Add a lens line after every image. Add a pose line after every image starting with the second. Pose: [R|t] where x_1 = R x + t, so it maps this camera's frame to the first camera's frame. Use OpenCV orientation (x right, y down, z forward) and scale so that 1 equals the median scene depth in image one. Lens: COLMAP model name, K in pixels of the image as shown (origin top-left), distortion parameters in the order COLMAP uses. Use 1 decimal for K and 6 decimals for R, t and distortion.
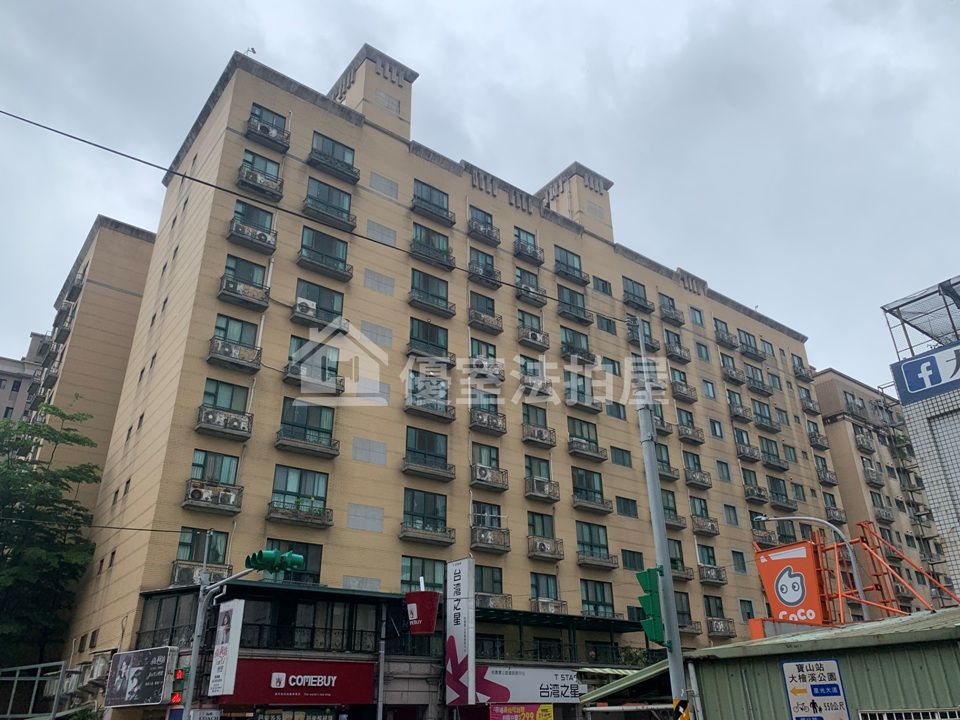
lens RADIAL K [[735.2, 0, 481.7], [0, 735.2, 340.7], [0, 0, 1]] dist [0.004551, 0.003563]
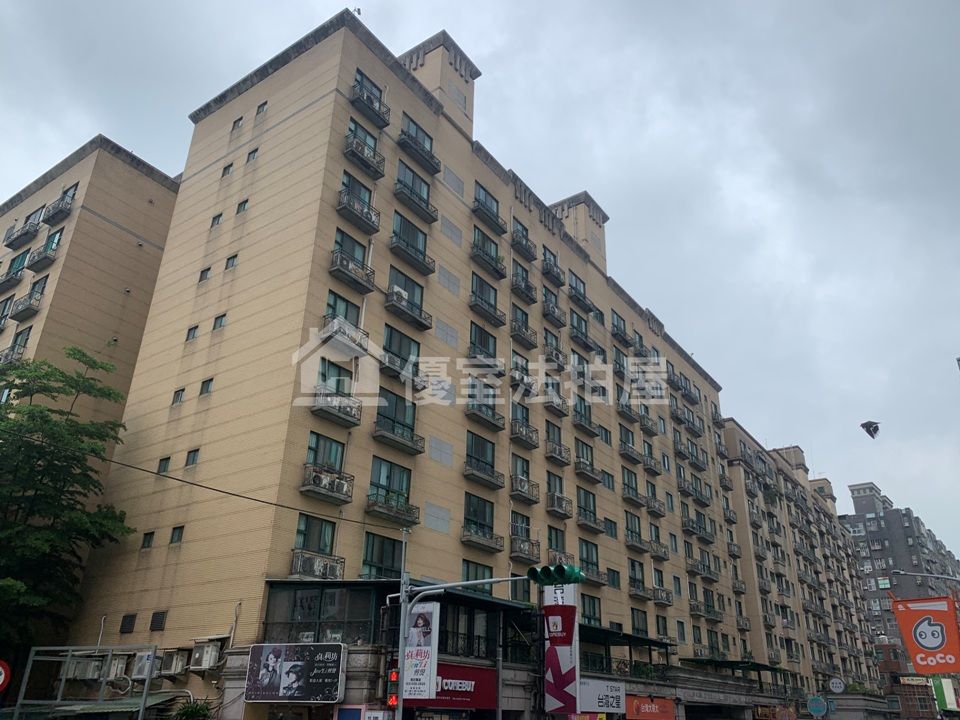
lens RADIAL K [[735.4, 0, 482.9], [0, 735.4, 354.8], [0, 0, 1]] dist [0.014222, -0.009885]
pose [[0.953181, 0.166184, 0.252644, -0.352001], [-0.172869, 0.984935, 0.004334, 0.007254], [-0.248118, -0.047805, 0.967550, 0.030872]]
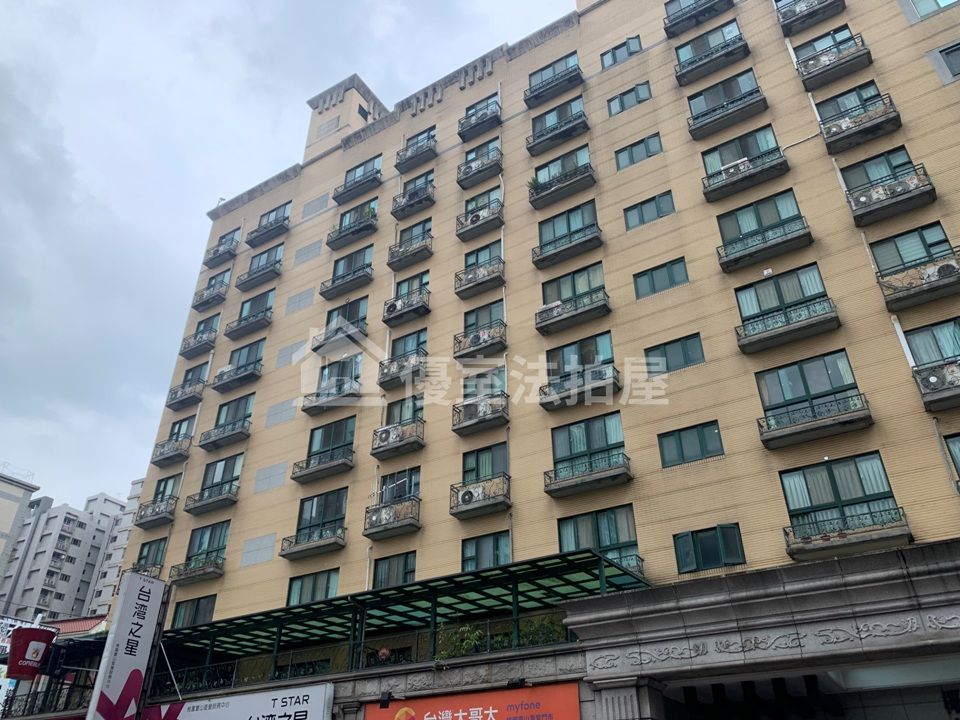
lens RADIAL K [[735.4, 0, 479.1], [0, 735.4, 357.6], [0, 0, 1]] dist [0.061394, -0.104781]
pose [[0.348583, -0.501327, -0.791935, 0.686557], [0.430554, 0.836155, -0.339804, 0.421214], [0.832534, -0.222521, 0.507318, 0.747291]]
